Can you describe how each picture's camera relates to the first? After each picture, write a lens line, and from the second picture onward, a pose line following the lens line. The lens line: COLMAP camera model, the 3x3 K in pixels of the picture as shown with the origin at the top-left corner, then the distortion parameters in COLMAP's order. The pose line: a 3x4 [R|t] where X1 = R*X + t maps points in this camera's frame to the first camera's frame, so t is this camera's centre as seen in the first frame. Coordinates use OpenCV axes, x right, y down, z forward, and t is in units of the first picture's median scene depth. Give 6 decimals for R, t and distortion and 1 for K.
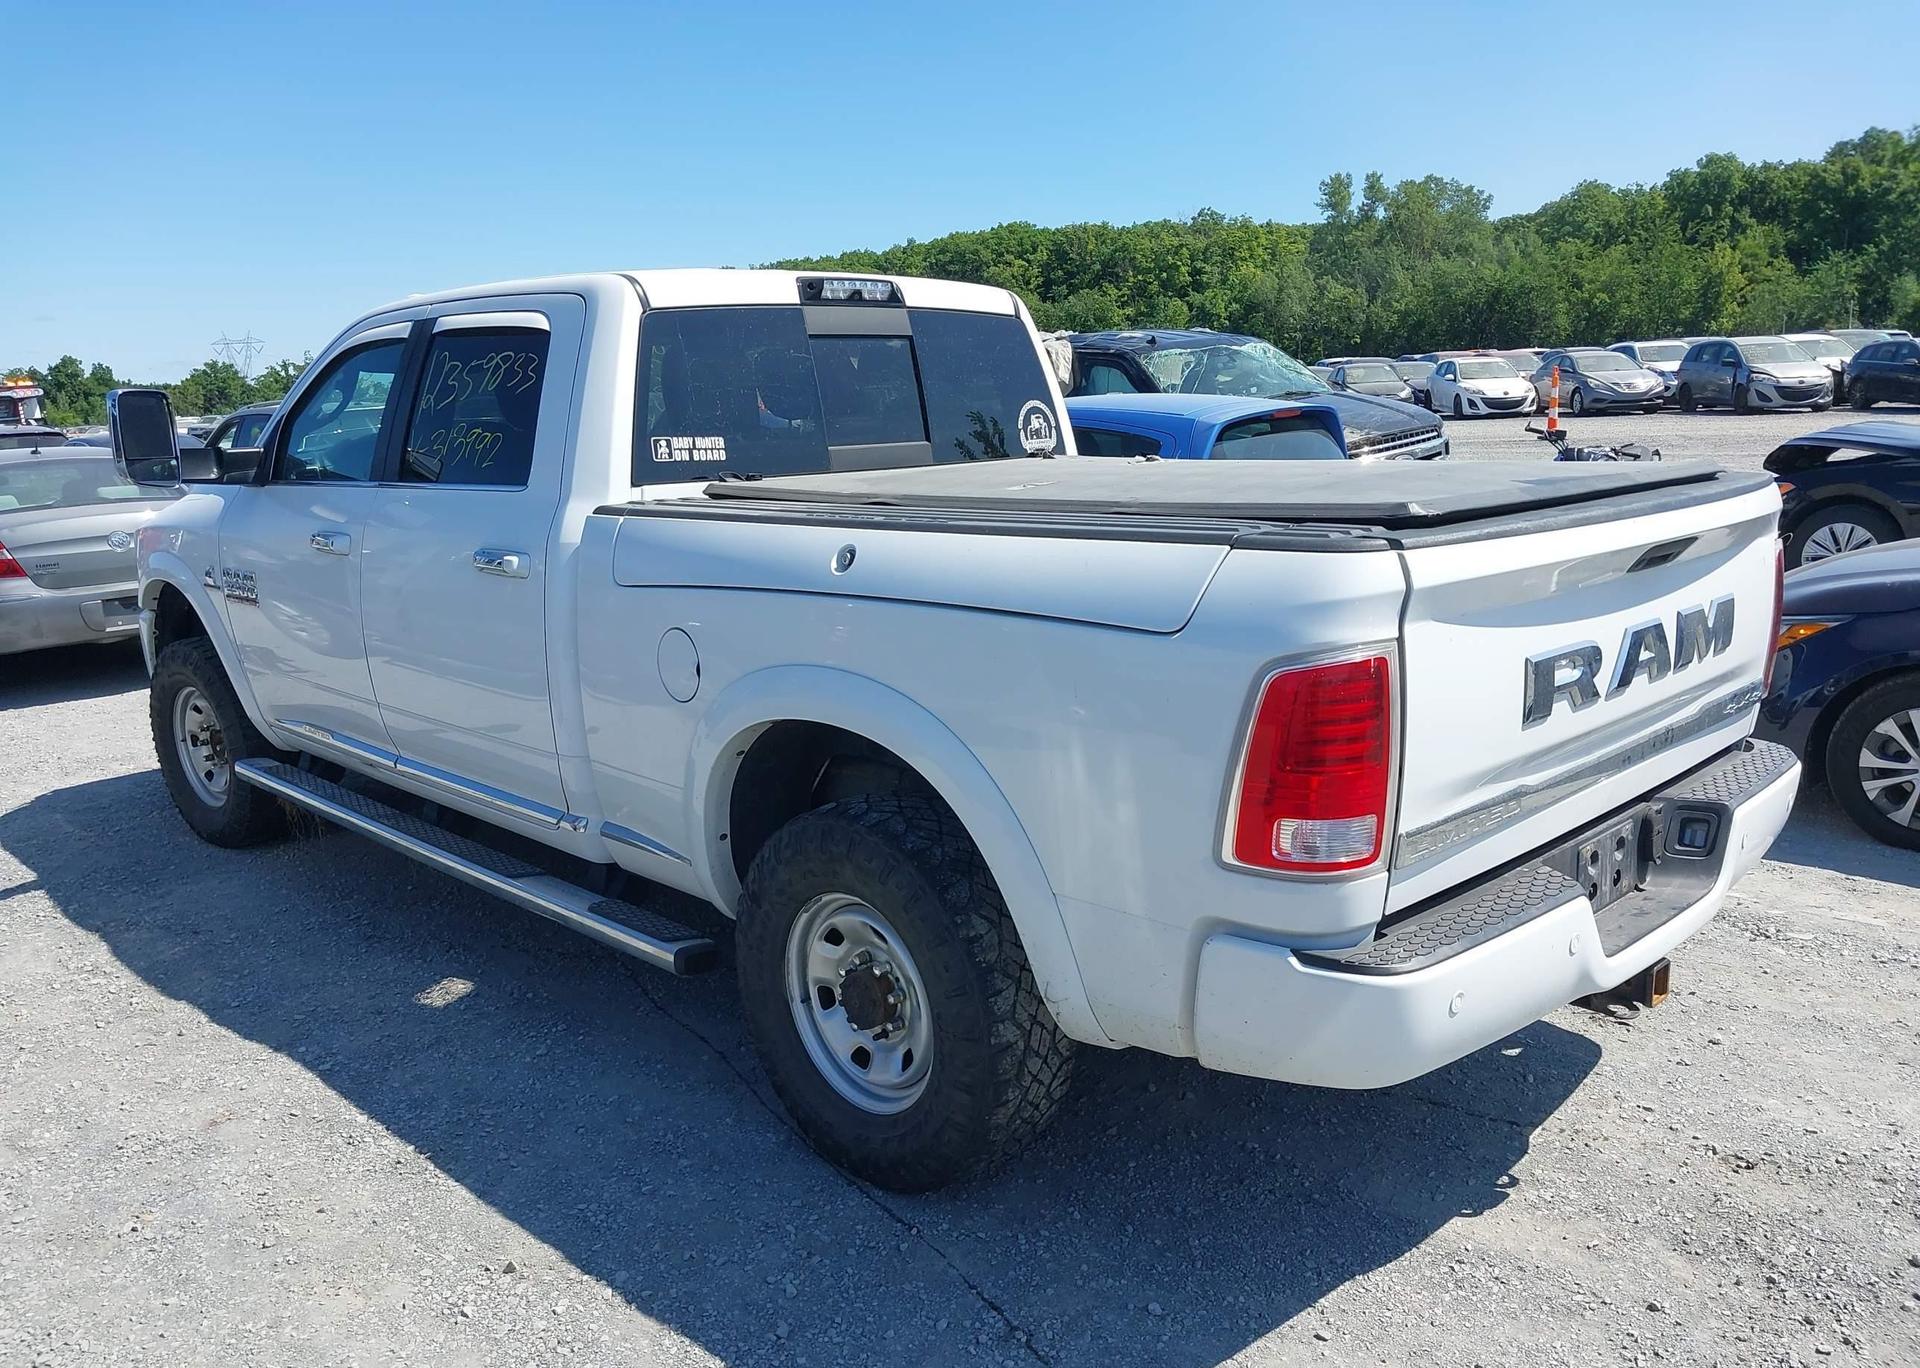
lens RADIAL K [[1540.3, 0, 971.0], [0, 1540.3, 728.2], [0, 0, 1]] dist [0.015123, -0.009987]
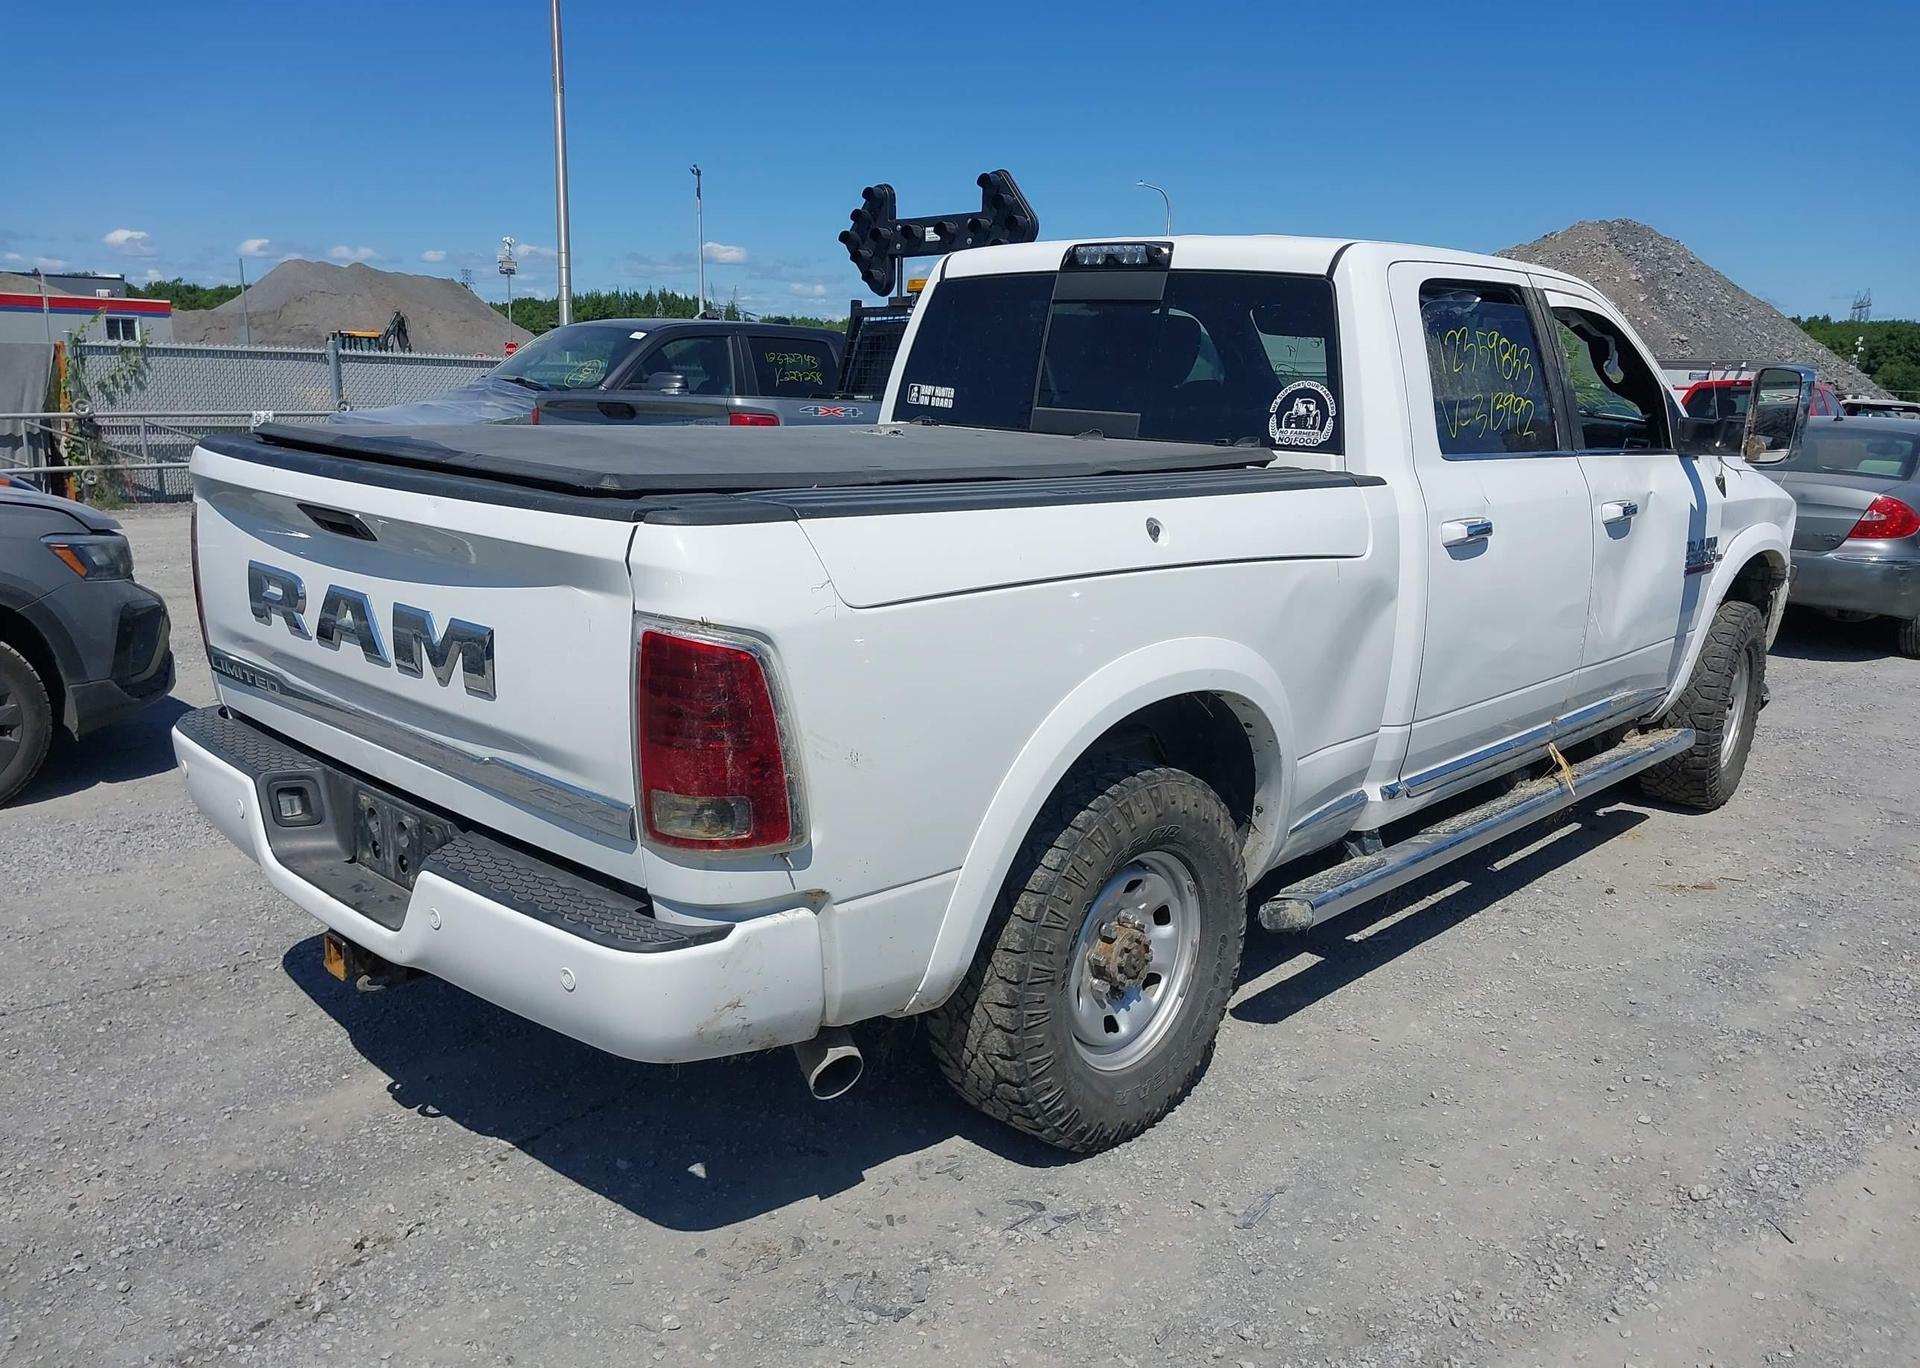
lens RADIAL K [[1540.3, 0, 971.0], [0, 1540.3, 728.2], [0, 0, 1]] dist [0.015123, -0.009987]
pose [[0.027911, 0.263213, -0.964334, 1.044604], [-0.246472, 0.936737, 0.248547, -0.242132], [0.968748, 0.230744, 0.091020, 0.968517]]
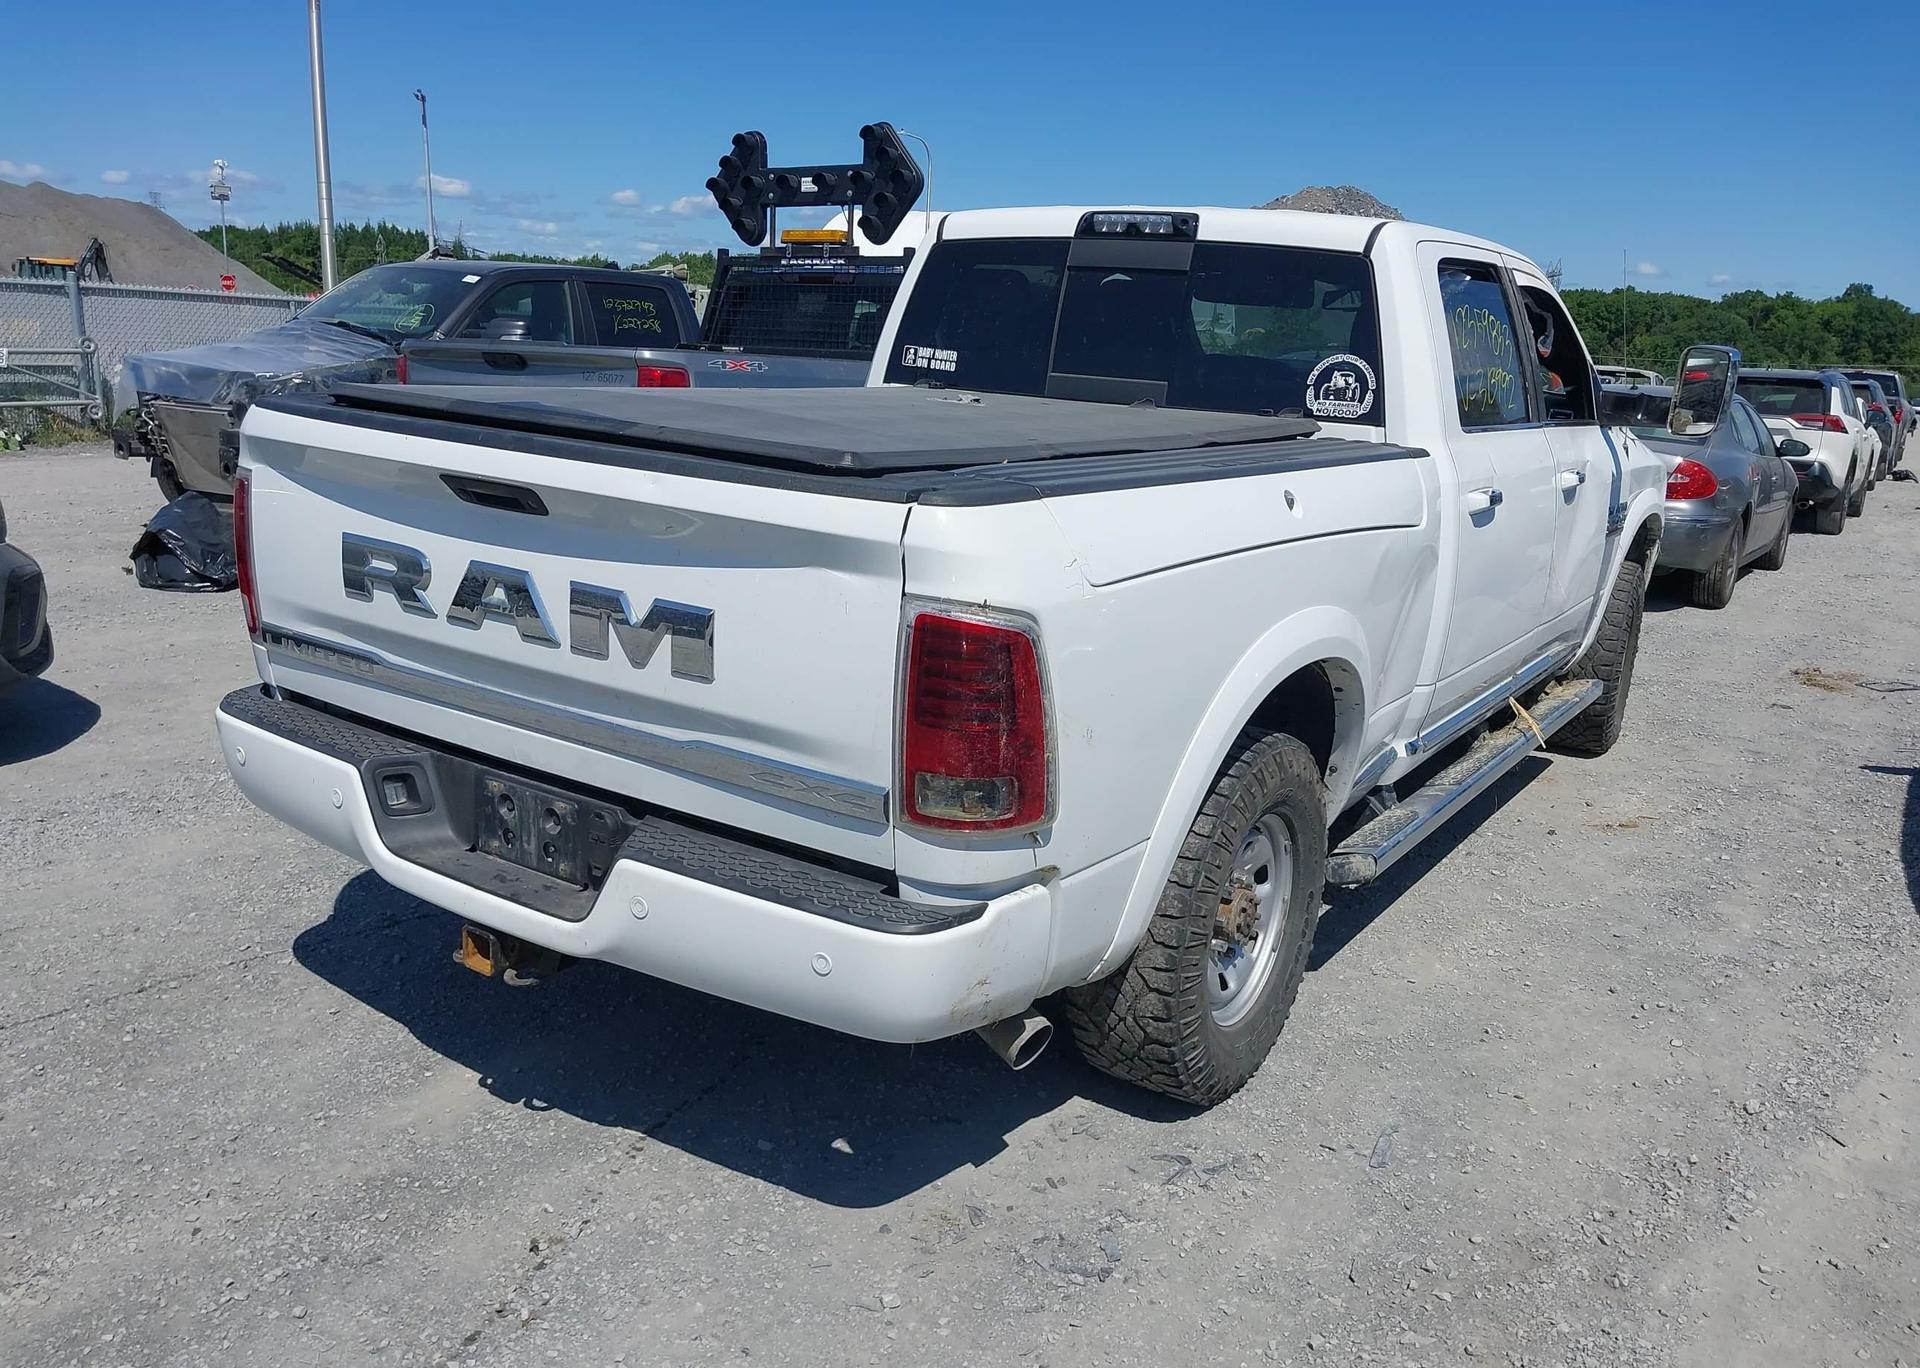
lens RADIAL K [[1534.2, 0, 968.4], [0, 1534.2, 732.6], [0, 0, 1]] dist [0.008476, 0.000011]
pose [[0.191420, 0.295017, -0.936121, 1.021246], [-0.269073, 0.932992, 0.239010, -0.200500], [0.943906, 0.206134, 0.257975, 0.769333]]
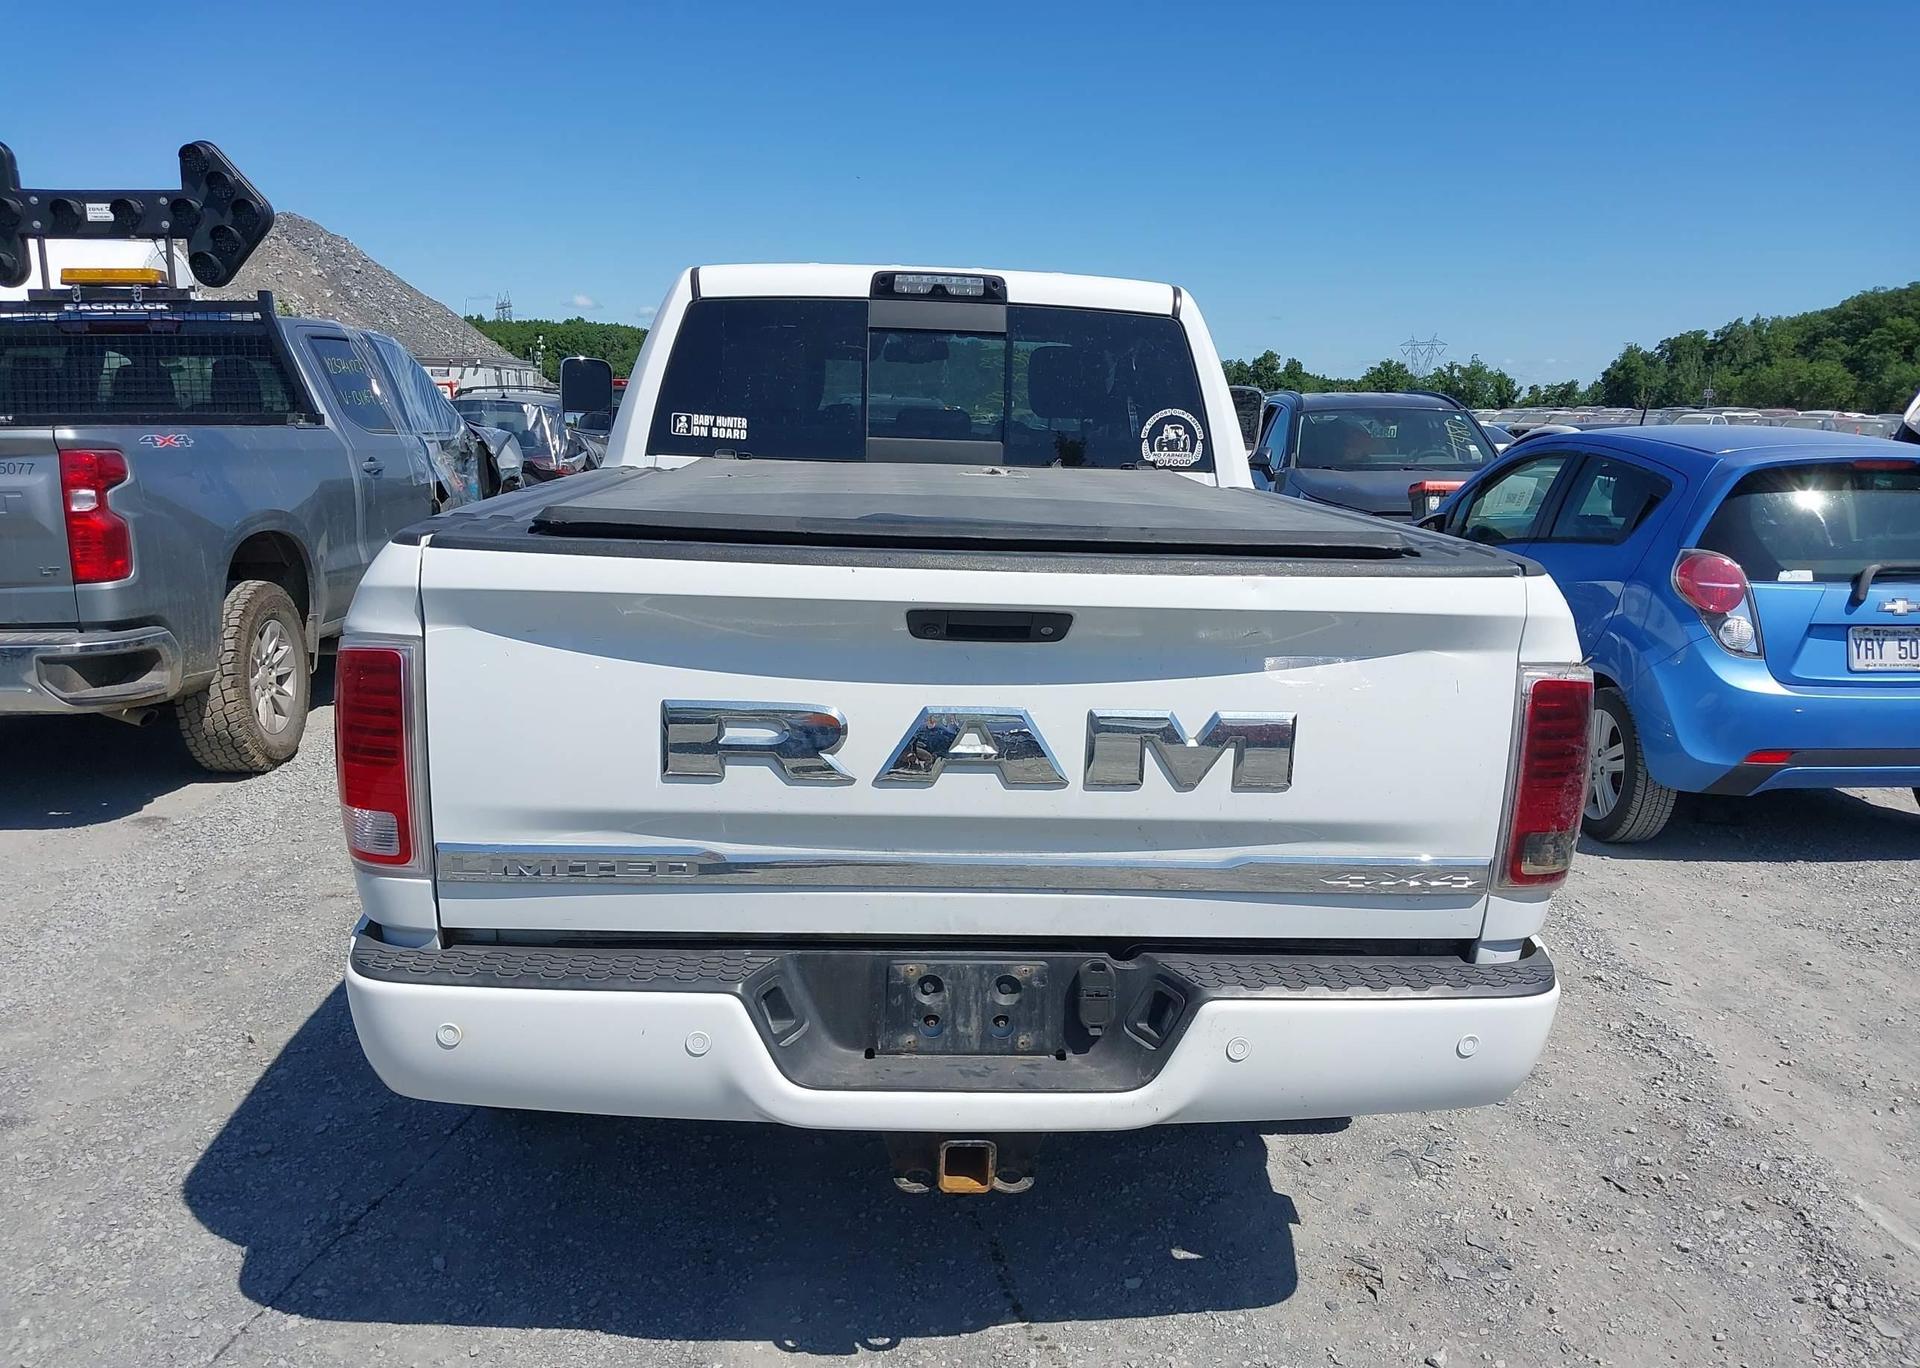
lens RADIAL K [[1524.5, 0, 964.6], [0, 1524.5, 742.9], [0, 0, 1]] dist [-0.007257, -0.010697]
pose [[0.753891, 0.198869, -0.626179, 0.672193], [-0.193522, 0.978021, 0.077619, -0.078636], [0.627852, 0.062663, 0.775807, 0.281195]]
